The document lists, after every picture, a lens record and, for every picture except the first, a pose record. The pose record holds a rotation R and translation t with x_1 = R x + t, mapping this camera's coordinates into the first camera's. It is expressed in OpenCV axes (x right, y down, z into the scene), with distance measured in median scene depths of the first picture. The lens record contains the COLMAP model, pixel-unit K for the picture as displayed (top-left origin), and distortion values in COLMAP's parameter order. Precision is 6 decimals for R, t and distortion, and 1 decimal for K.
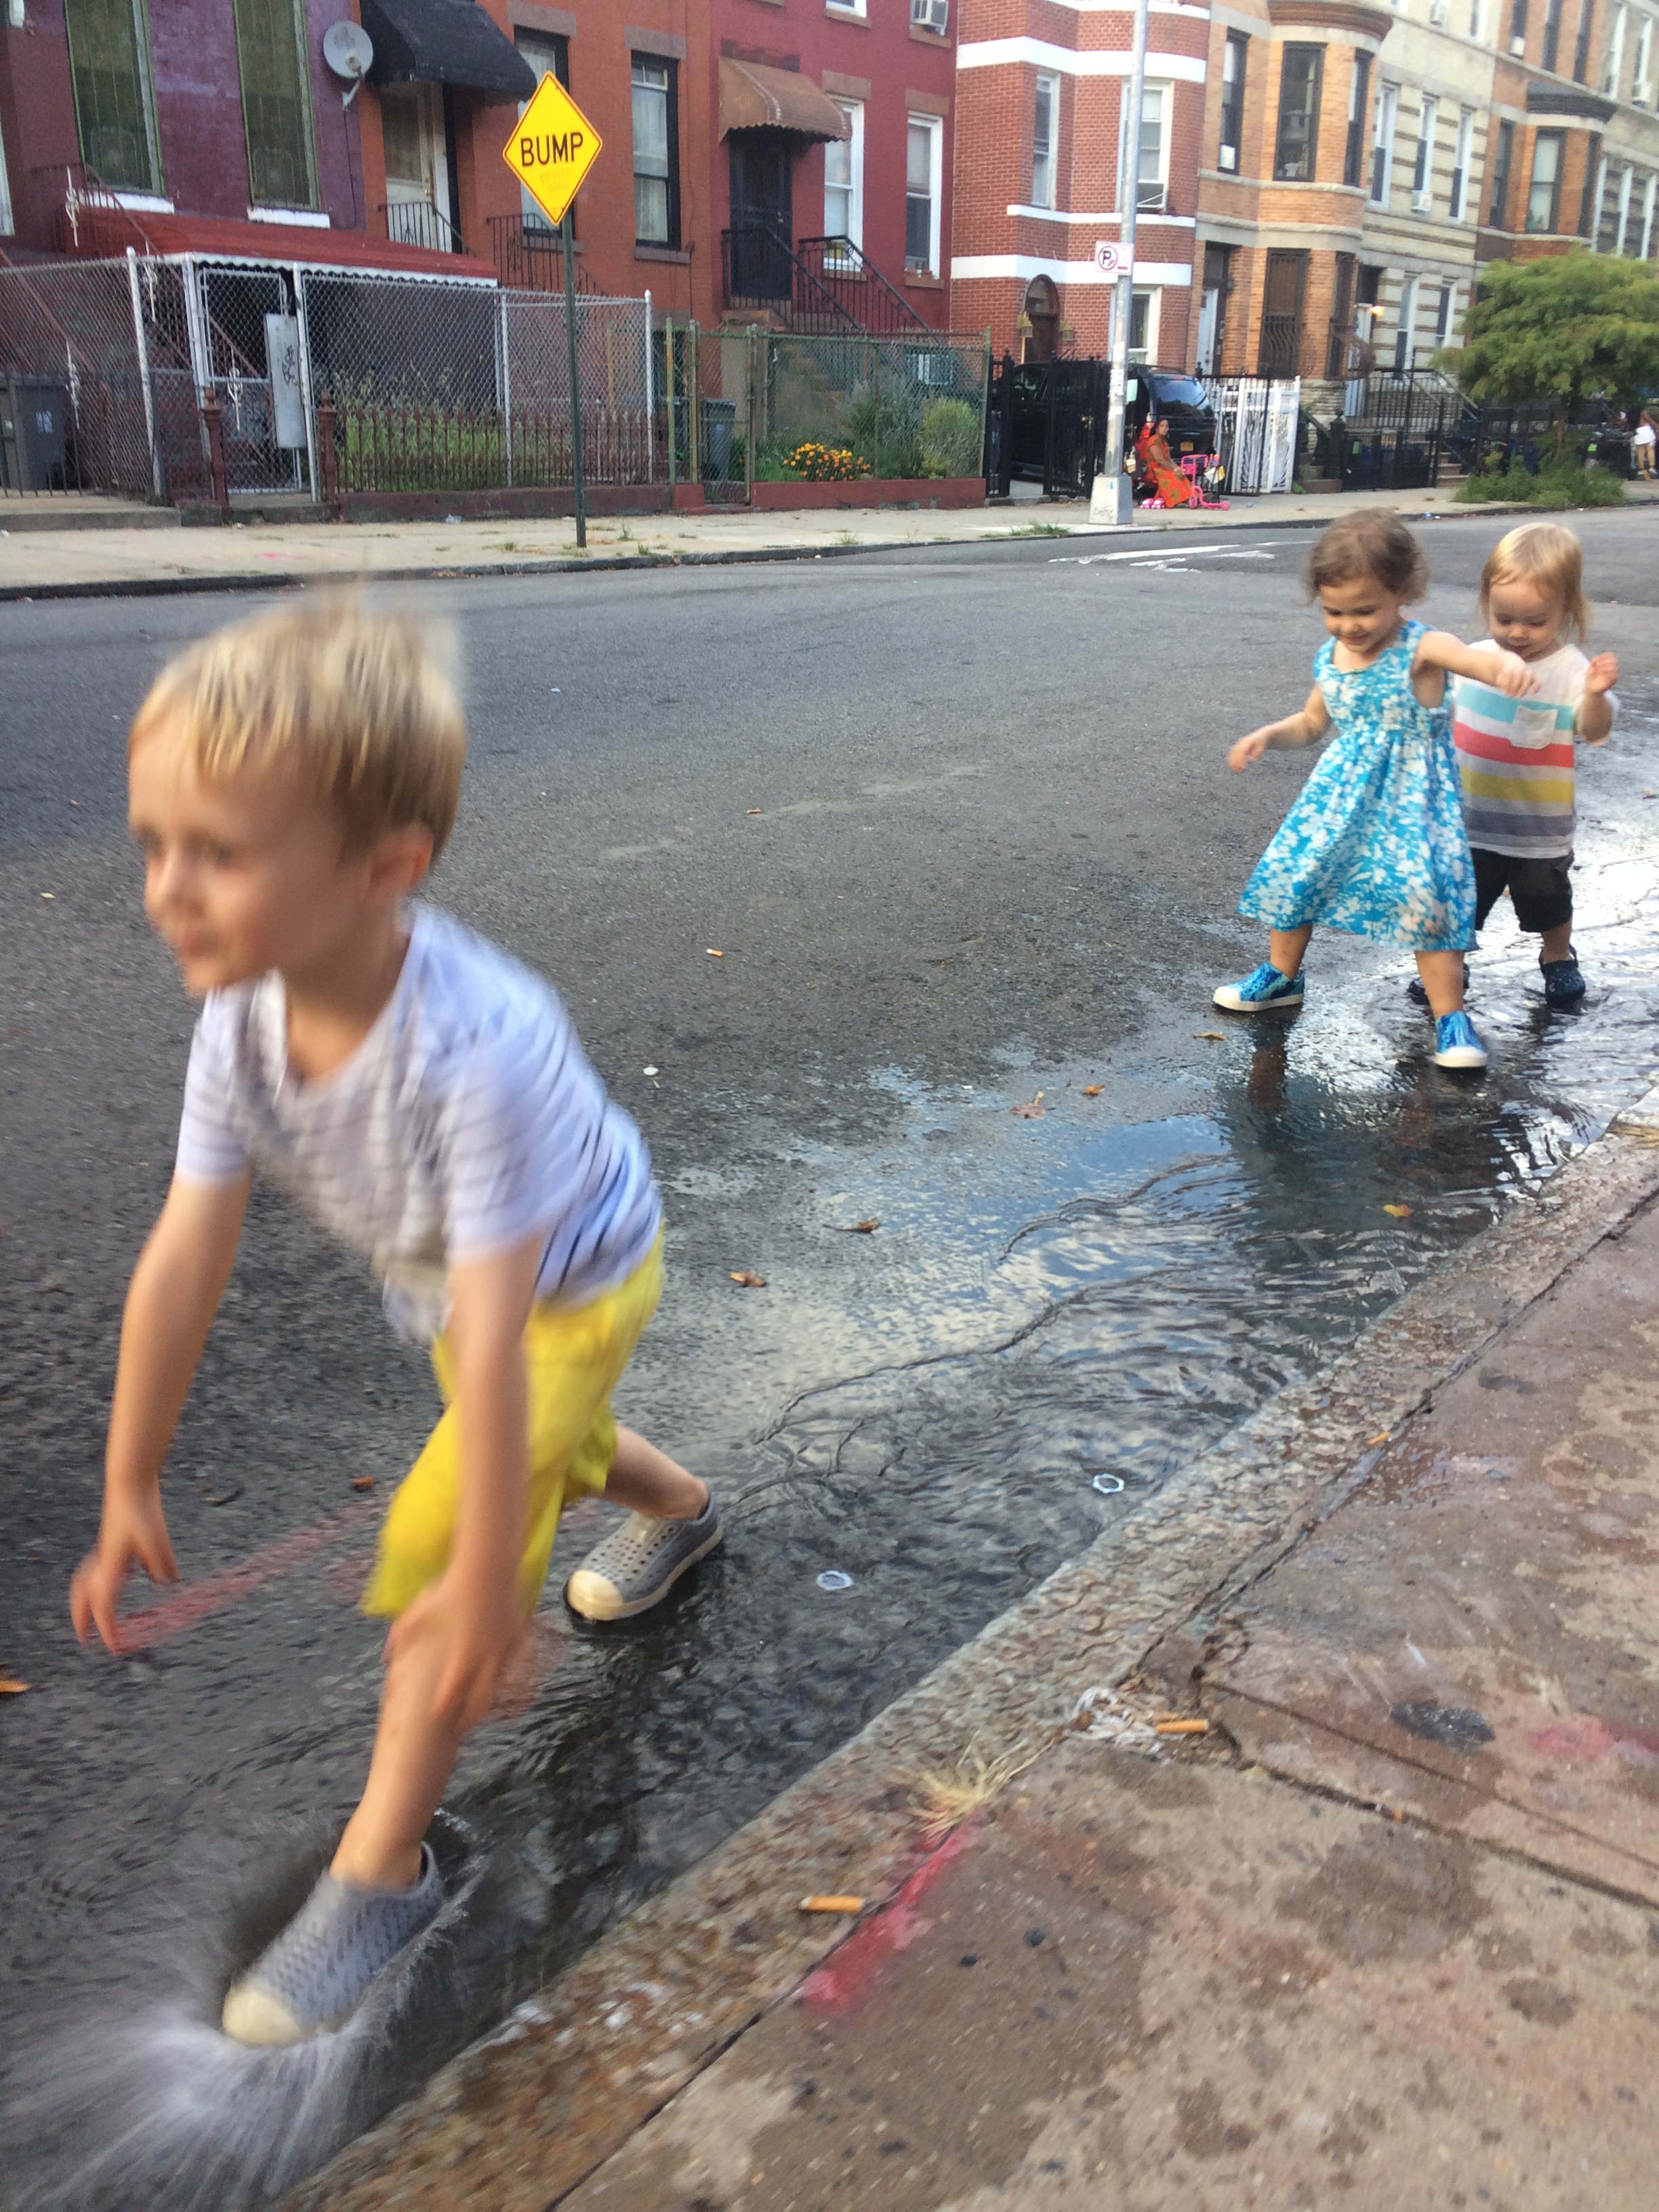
lens RADIAL K [[1958.6, 0, 718.4], [0, 1958.6, 1159.0], [0, 0, 1]] dist [0.088796, -0.104408]
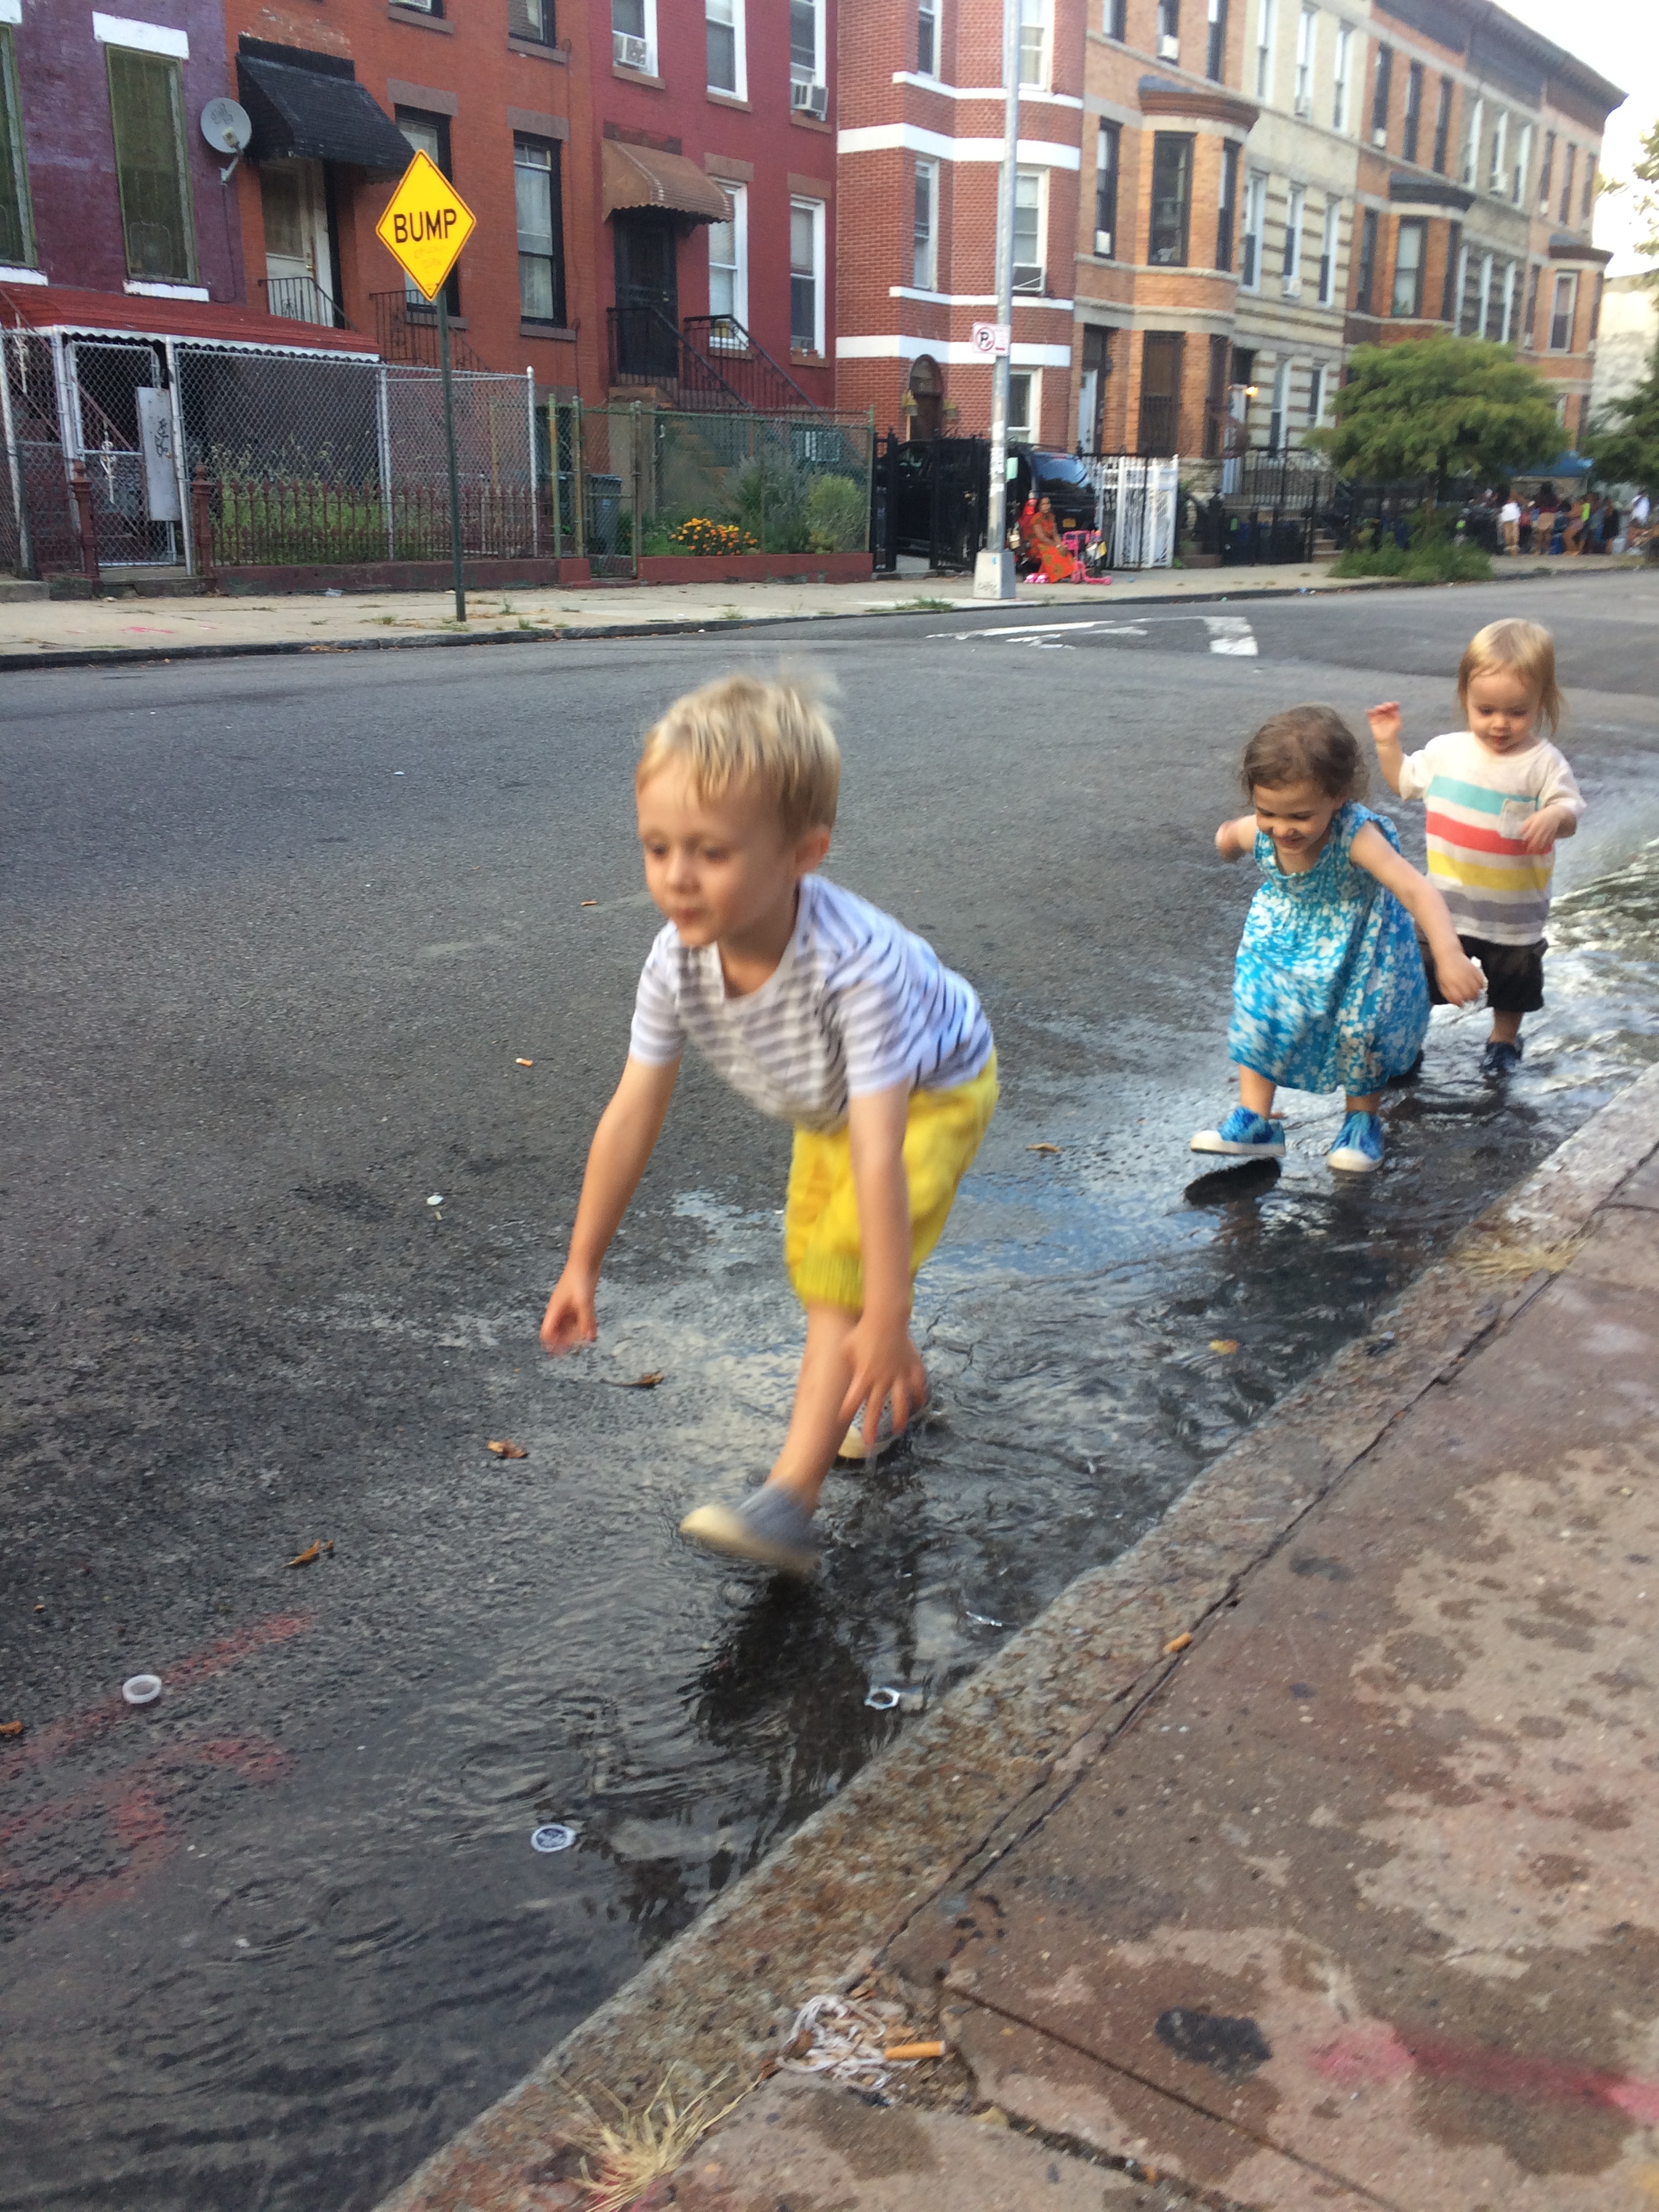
lens RADIAL K [[1962.0, 0, 735.9], [0, 1962.0, 1165.3], [0, 0, 1]] dist [0.091193, -0.113411]
pose [[0.998367, -0.015934, 0.054856, 0.005765], [0.017598, 0.999395, -0.029998, -0.003188], [-0.054345, 0.030915, 0.998044, 0.007220]]
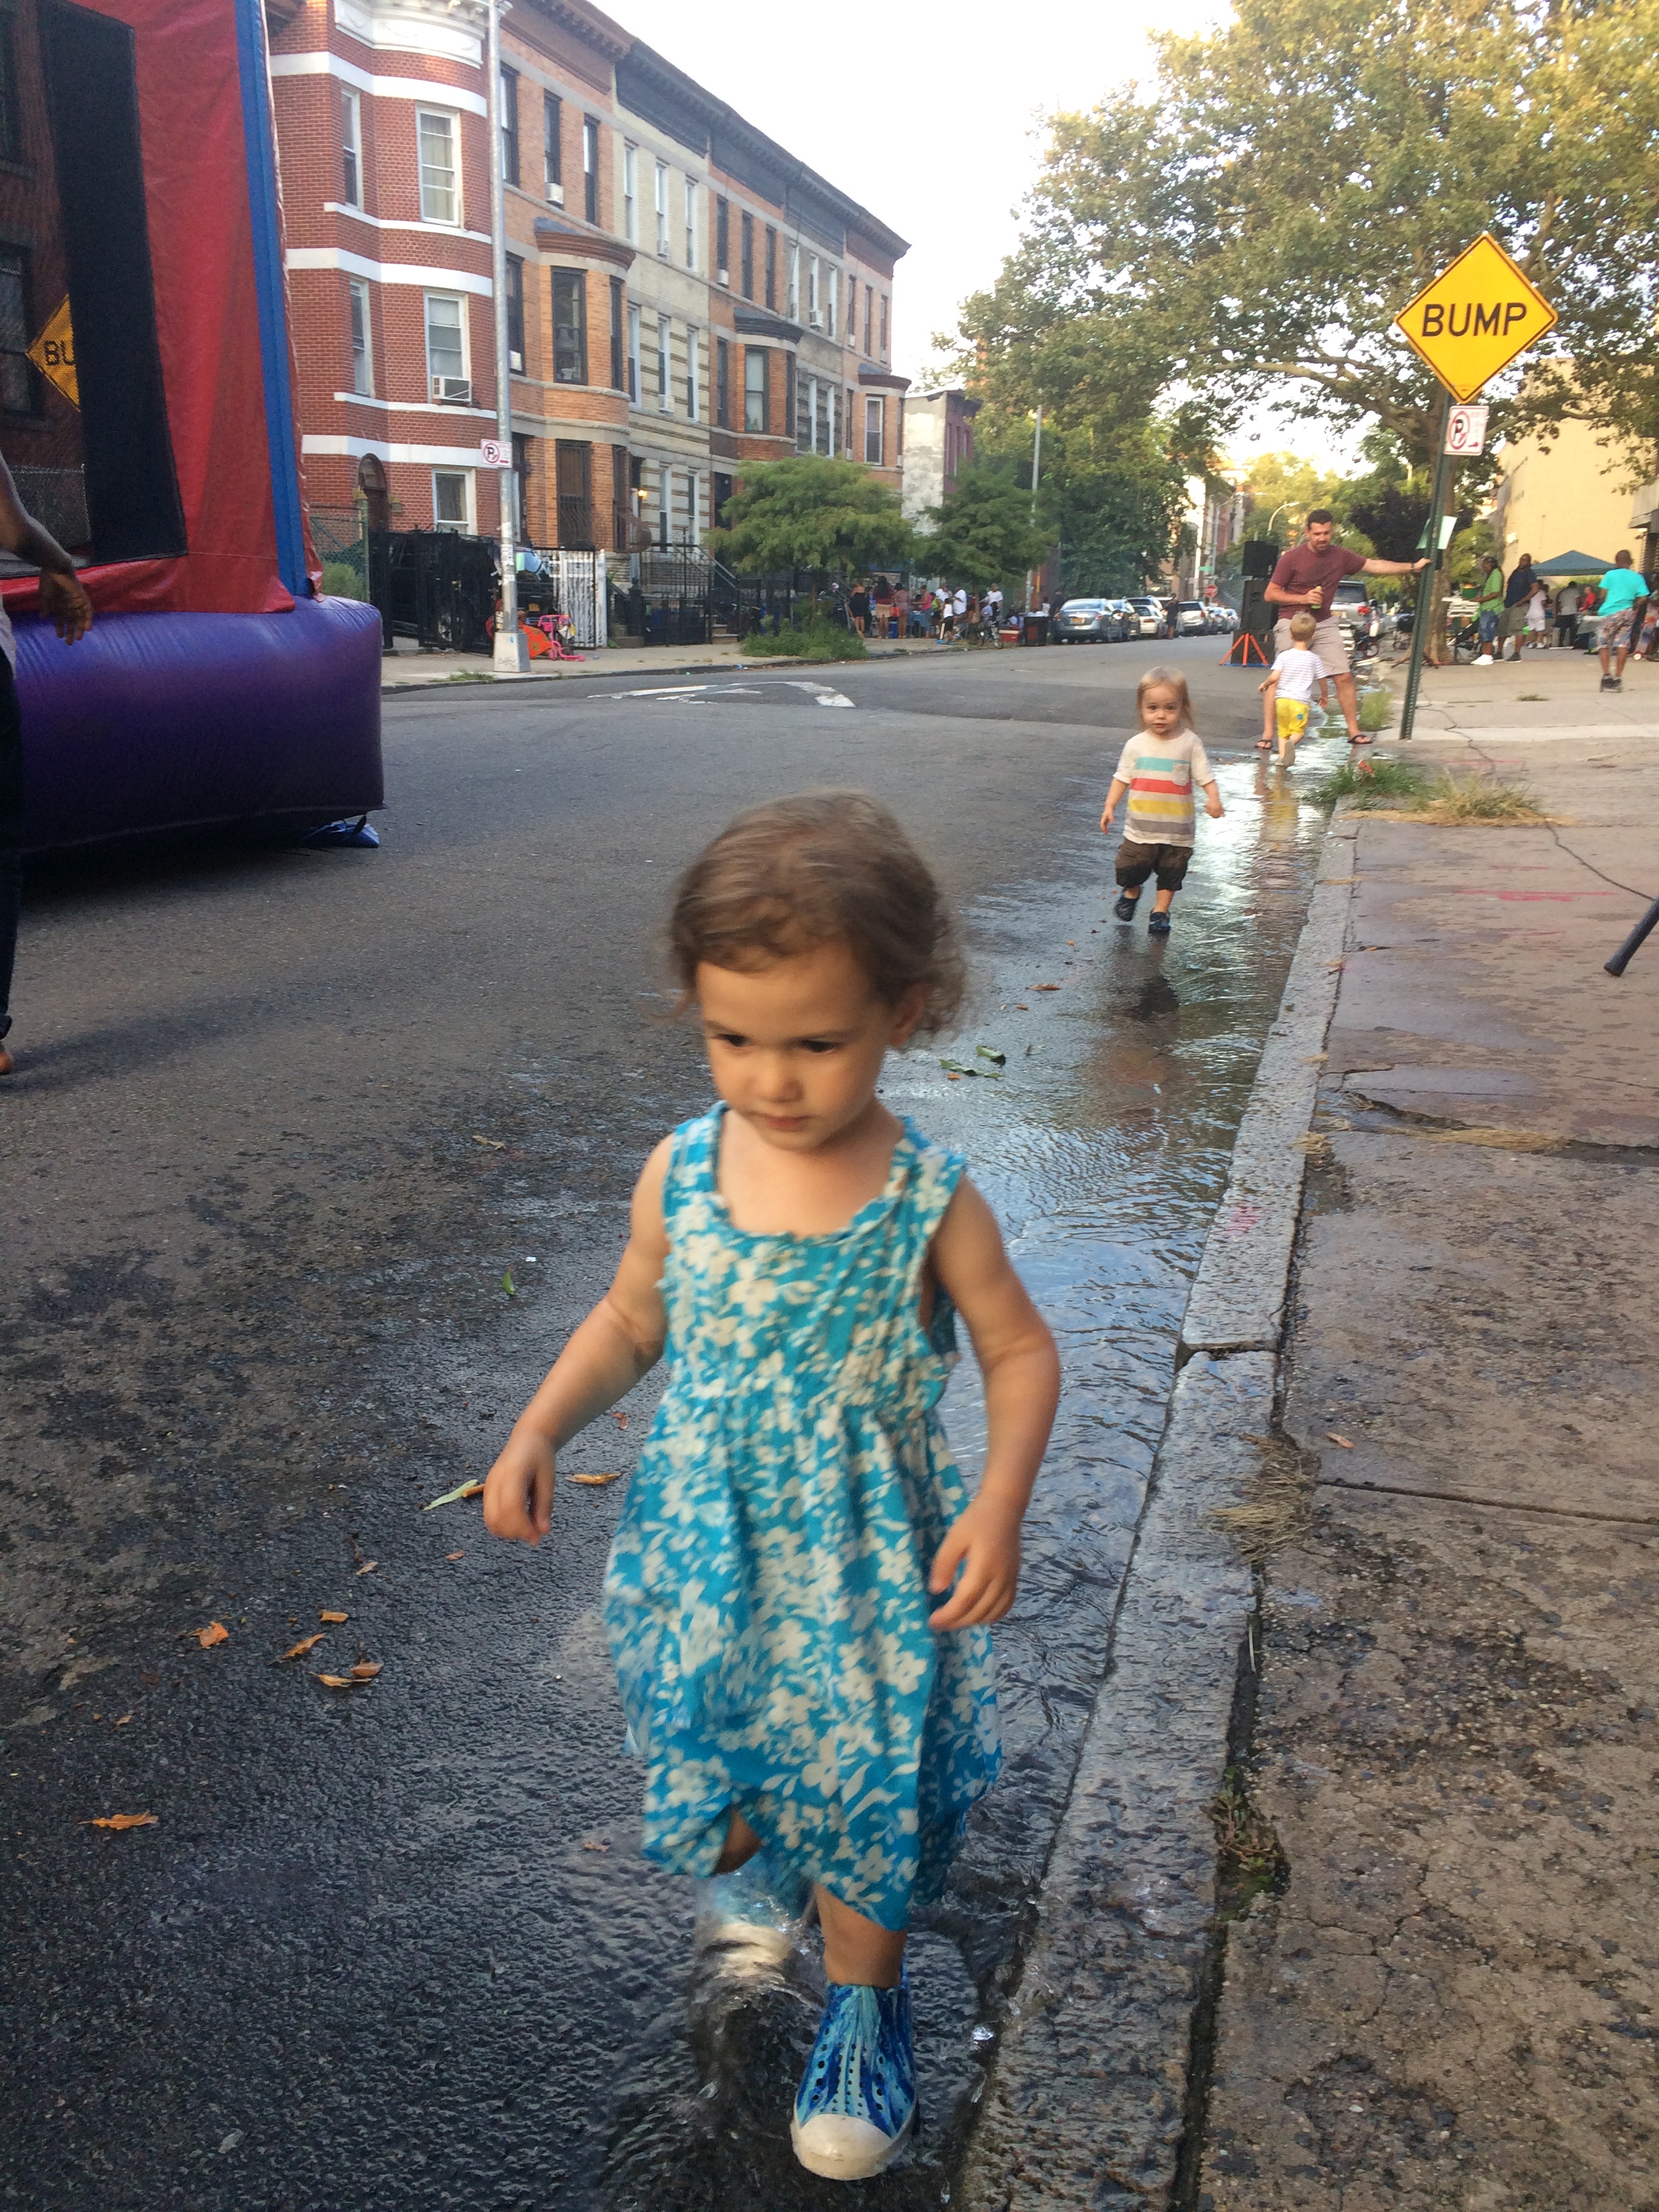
lens RADIAL K [[1962.0, 0, 735.9], [0, 1962.0, 1165.3], [0, 0, 1]] dist [0.091193, -0.113411]
pose [[0.929296, -0.095847, 0.356684, -0.117764], [0.119721, 0.991768, -0.045415, 0.037294], [-0.349395, 0.084907, 0.933121, -0.110418]]
